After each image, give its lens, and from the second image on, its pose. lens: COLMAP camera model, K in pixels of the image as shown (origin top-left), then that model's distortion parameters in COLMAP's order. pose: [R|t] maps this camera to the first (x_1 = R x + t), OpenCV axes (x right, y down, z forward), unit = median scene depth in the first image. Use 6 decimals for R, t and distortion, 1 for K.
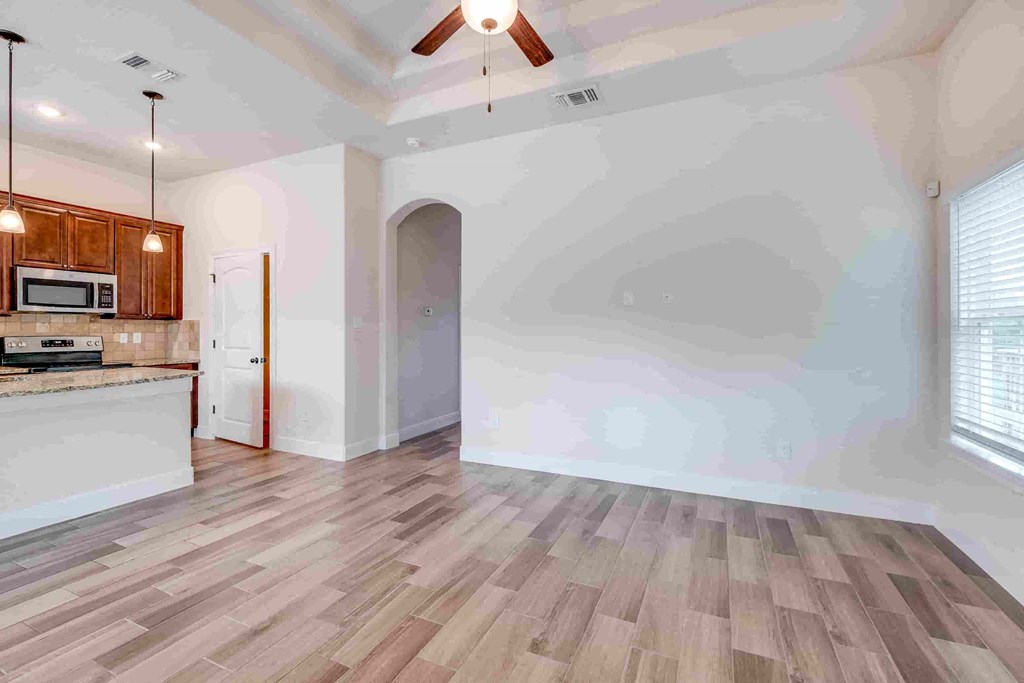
lens RADIAL K [[448.4, 0, 505.5], [0, 448.4, 333.1], [0, 0, 1]] dist [-0.002204, 0.000411]
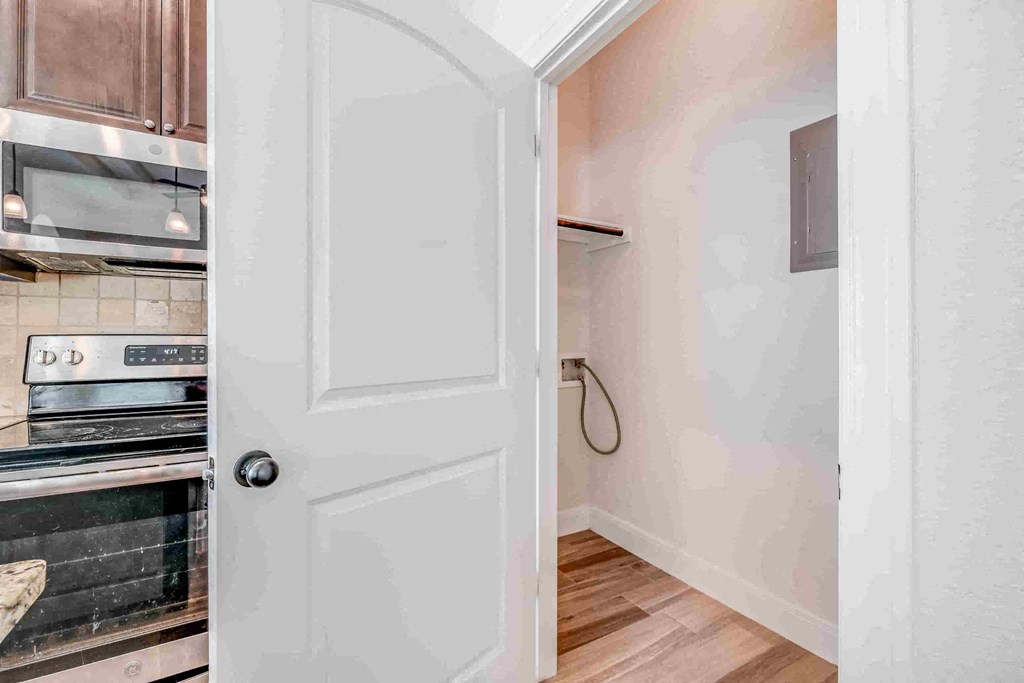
lens RADIAL K [[448.4, 0, 513.1], [0, 448.4, 343.5], [0, 0, 1]] dist [-0.002204, 0.000411]
pose [[0.818518, -0.004948, -0.574459, -0.551791], [-0.002822, 0.999916, -0.012633, 0.017476], [0.574473, 0.011962, 0.818436, 0.854472]]
